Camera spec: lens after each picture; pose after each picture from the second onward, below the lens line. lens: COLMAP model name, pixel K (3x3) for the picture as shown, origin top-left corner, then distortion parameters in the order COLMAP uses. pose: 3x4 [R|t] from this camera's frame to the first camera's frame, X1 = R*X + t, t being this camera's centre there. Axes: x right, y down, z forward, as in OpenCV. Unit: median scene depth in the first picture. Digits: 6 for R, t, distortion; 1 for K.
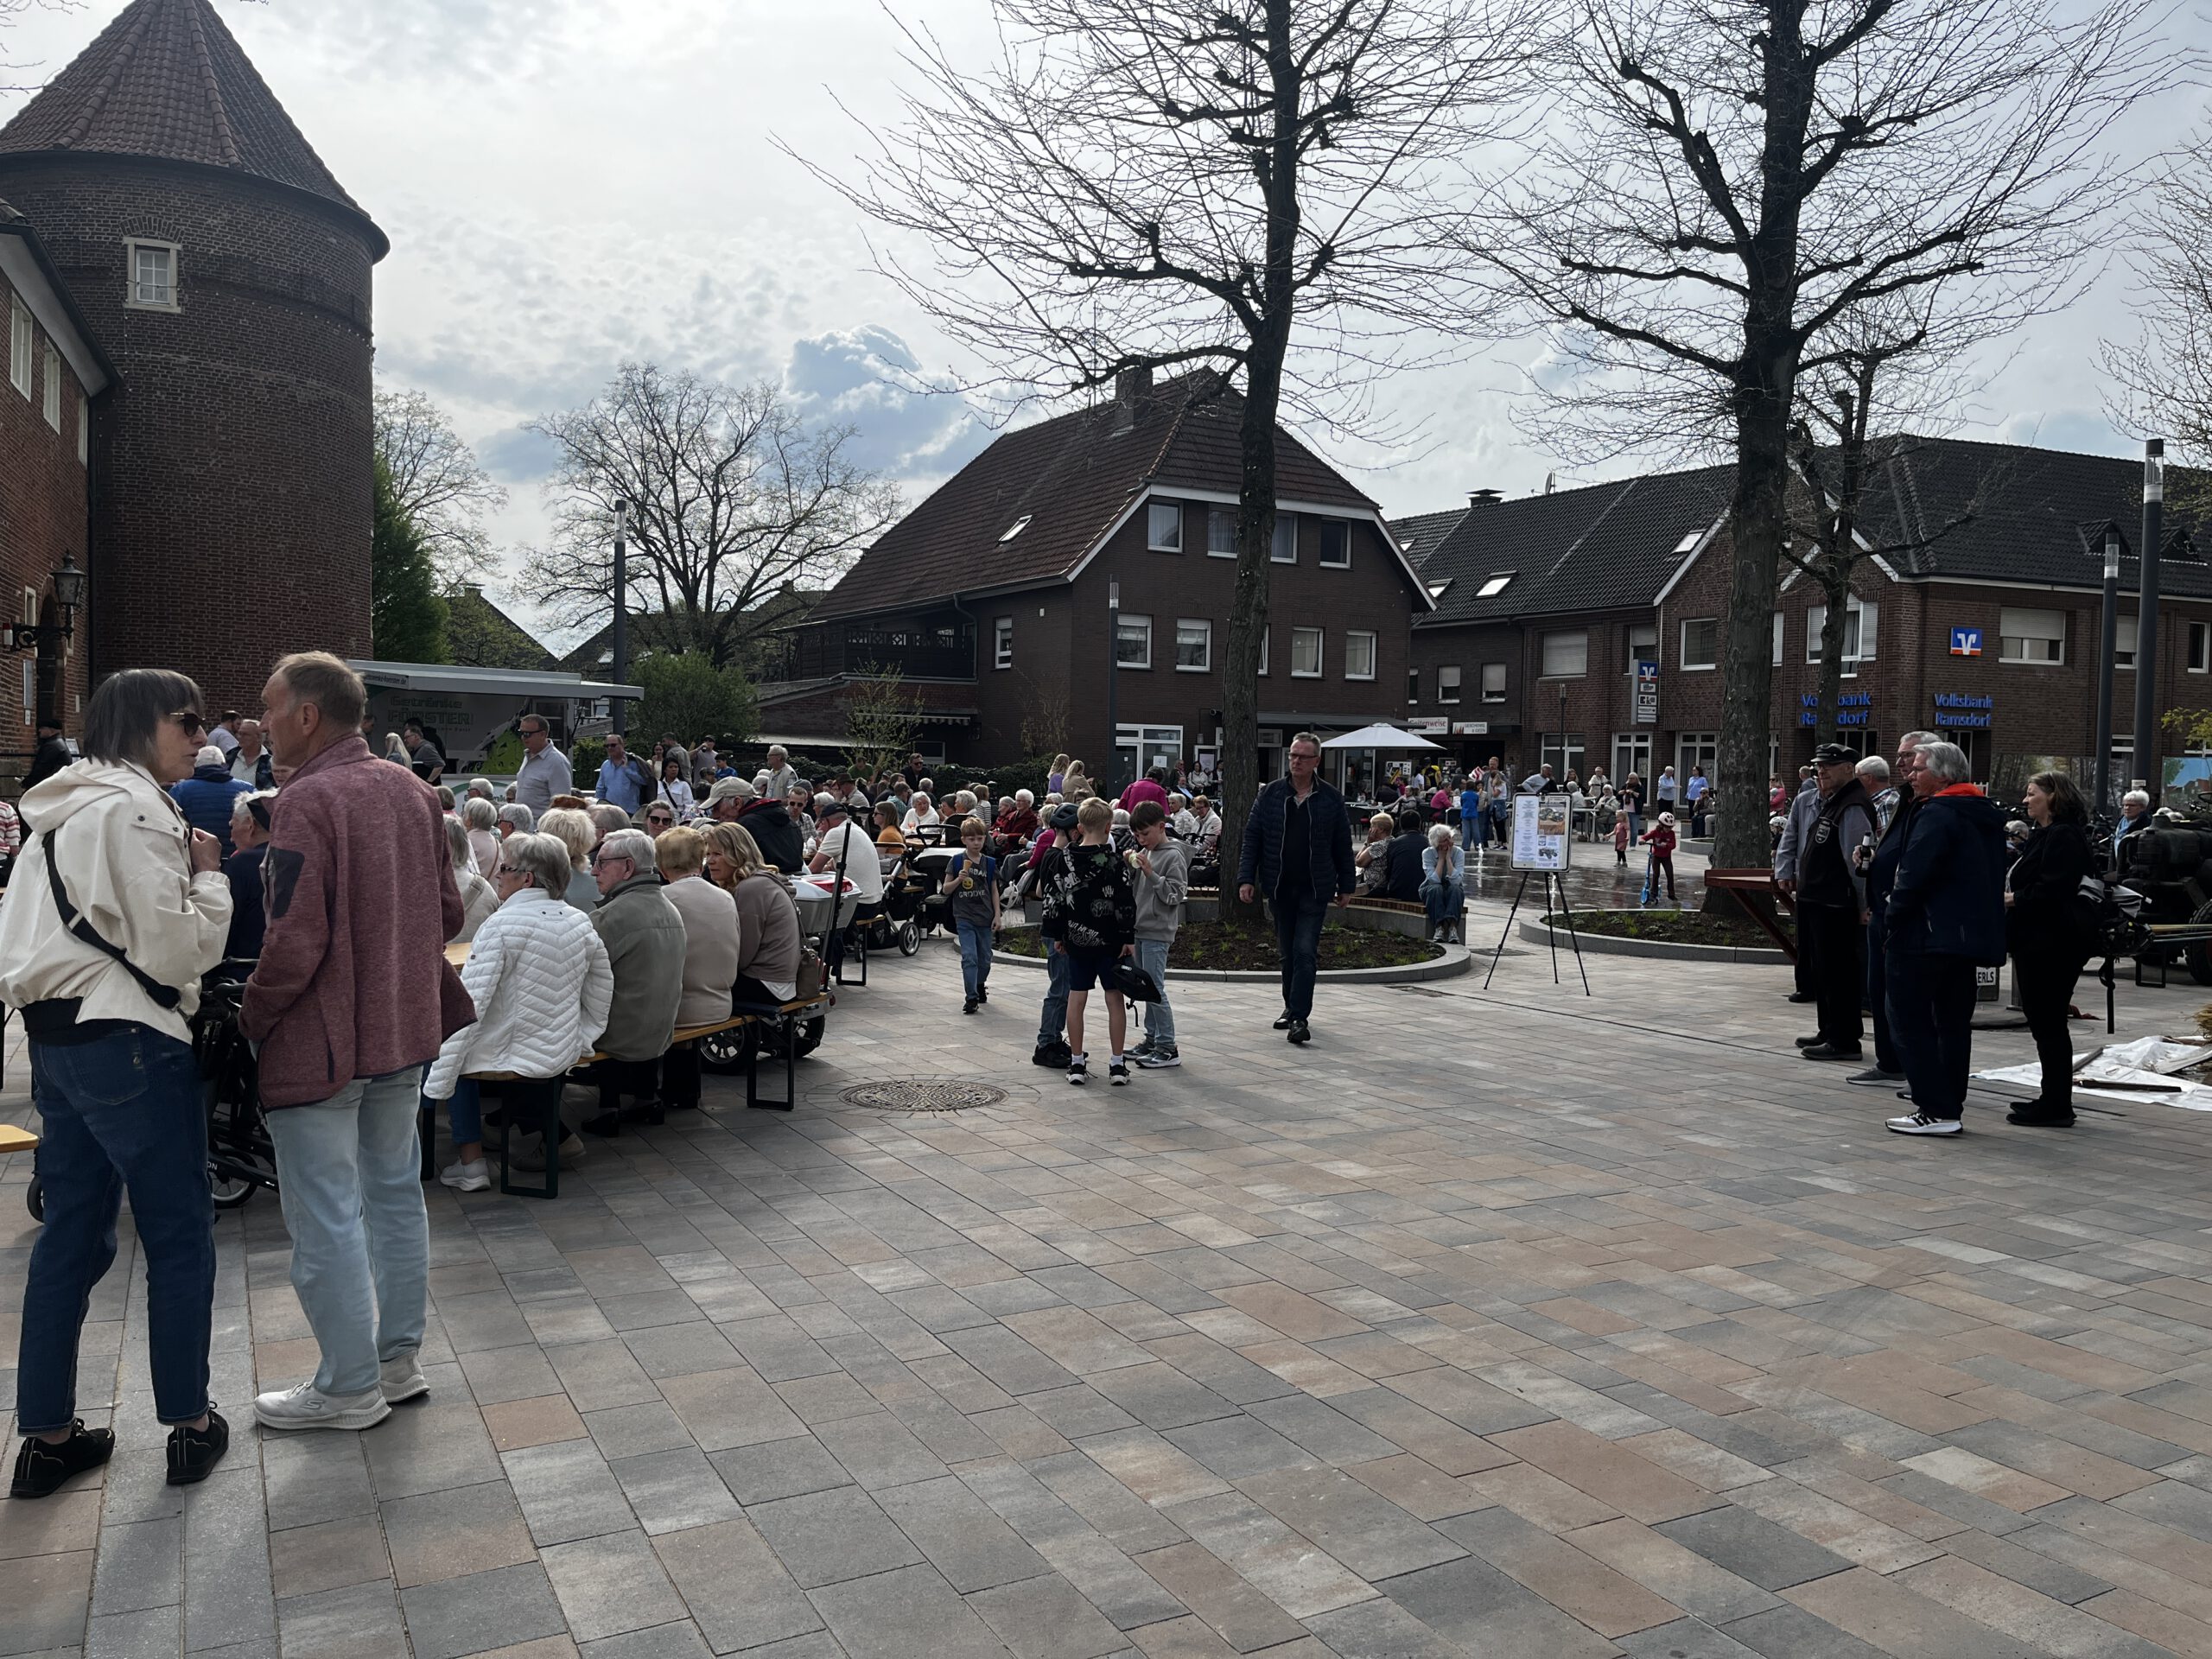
lens RADIAL K [[1683.3, 0, 1106.0], [0, 1683.3, 829.5], [0, 0, 1]] dist [-0.009325, -0.005124]
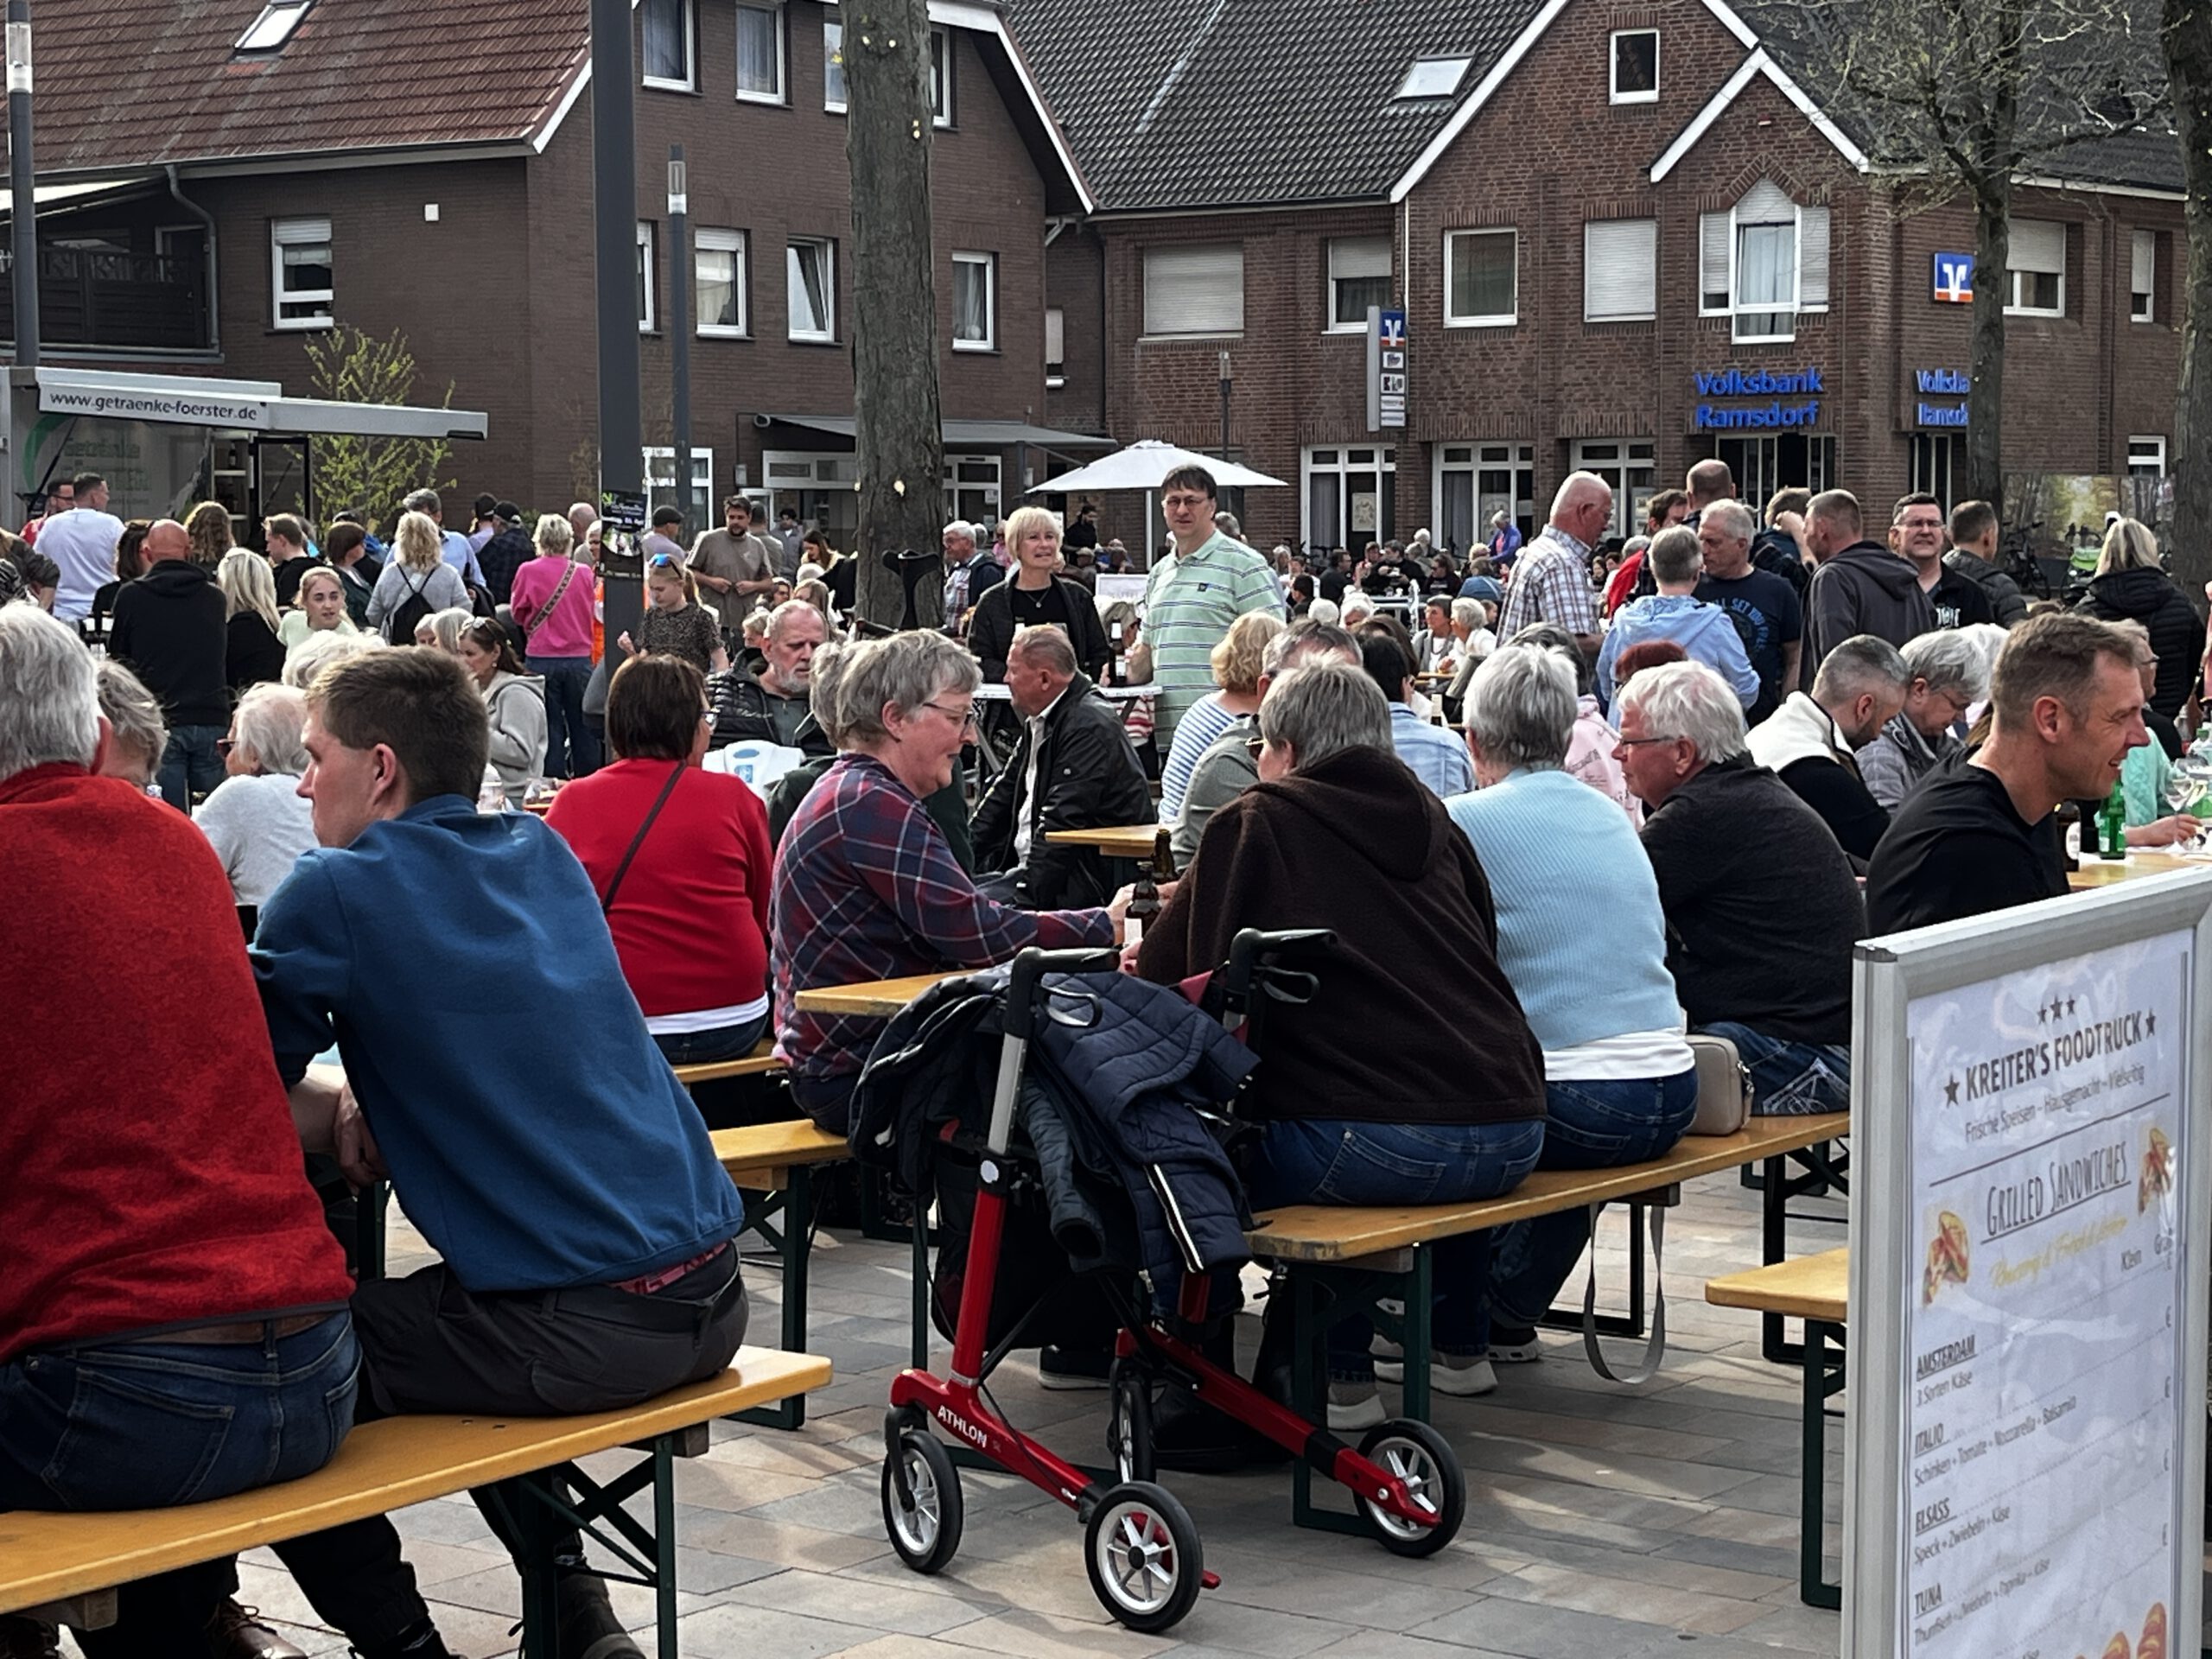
lens RADIAL K [[3932.7, 0, 1106.0], [0, 3932.7, 829.5], [0, 0, 1]] dist [0.257059, -1.711299]
pose [[0.890409, -0.058756, 0.451353, -0.352005], [0.037288, 0.997716, 0.056320, -0.011105], [-0.453631, -0.033318, 0.890566, -0.074992]]
